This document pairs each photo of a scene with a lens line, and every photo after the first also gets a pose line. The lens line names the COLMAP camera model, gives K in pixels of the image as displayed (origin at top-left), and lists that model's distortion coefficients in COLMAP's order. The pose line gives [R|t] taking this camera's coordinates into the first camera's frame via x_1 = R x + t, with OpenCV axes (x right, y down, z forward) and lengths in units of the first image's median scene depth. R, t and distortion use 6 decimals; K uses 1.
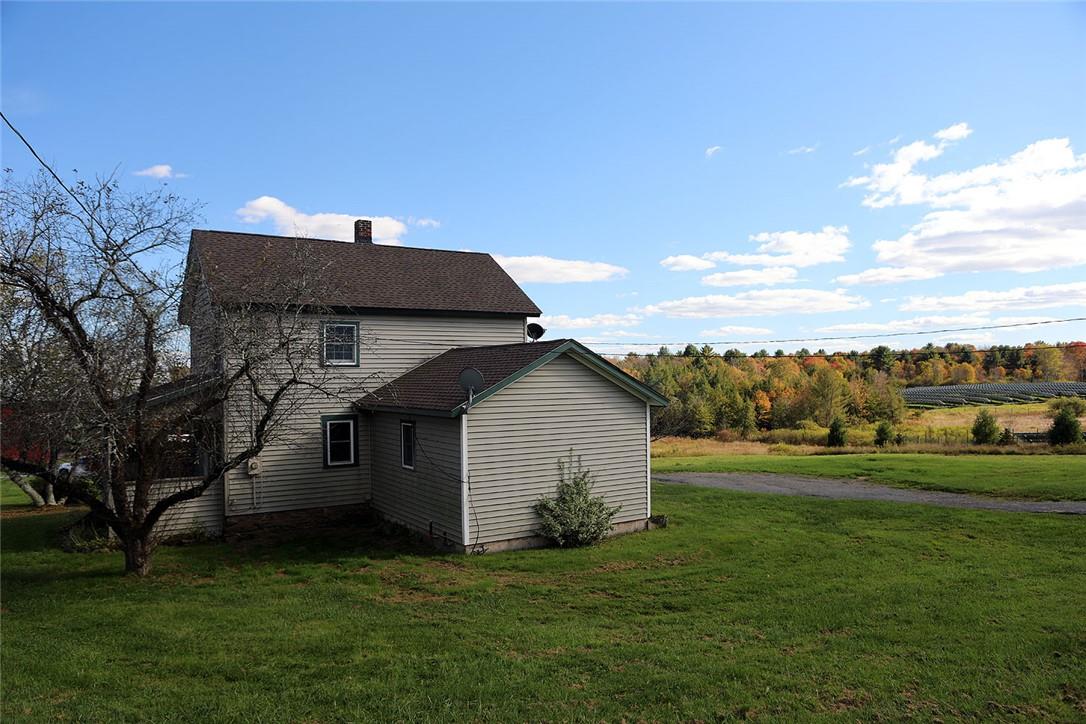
lens RADIAL K [[741.5, 0, 543.6], [0, 741.5, 362.6], [0, 0, 1]] dist [-0.082355, 0.008222]
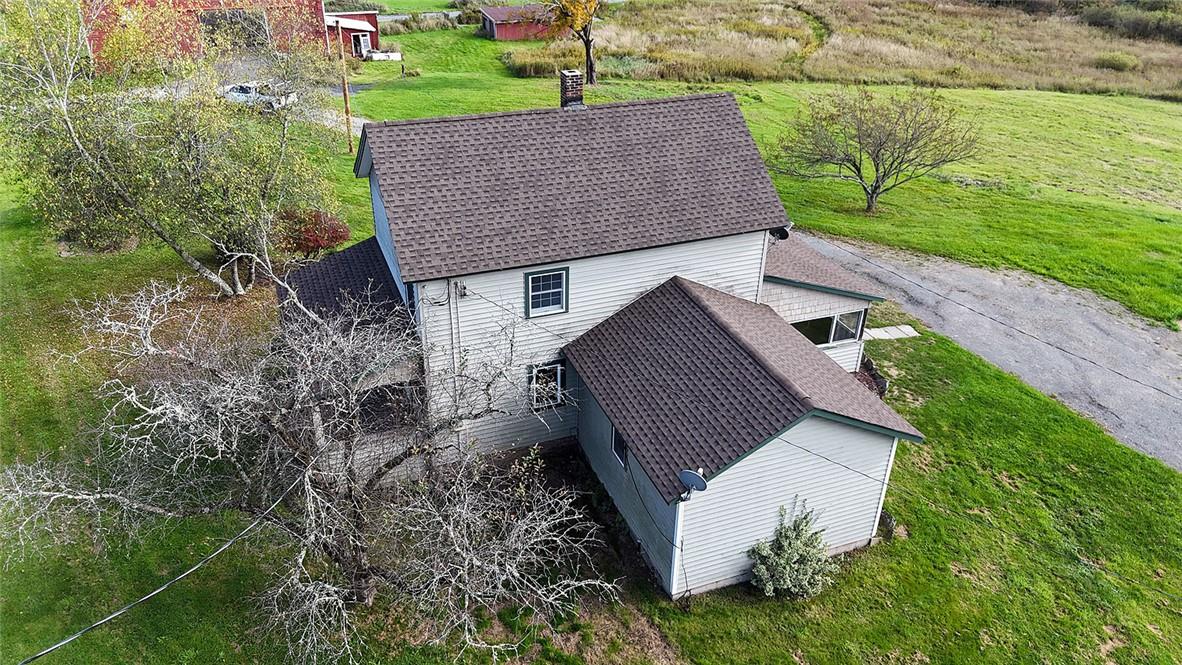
lens RADIAL K [[864.0, 0, 589.4], [0, 864.0, 332.9], [0, 0, 1]] dist [0.054371, -0.006318]
pose [[0.978299, 0.124649, -0.165511, -0.051183], [-0.026346, 0.867153, 0.497344, -0.500159], [0.205516, -0.482191, 0.851619, 0.112810]]
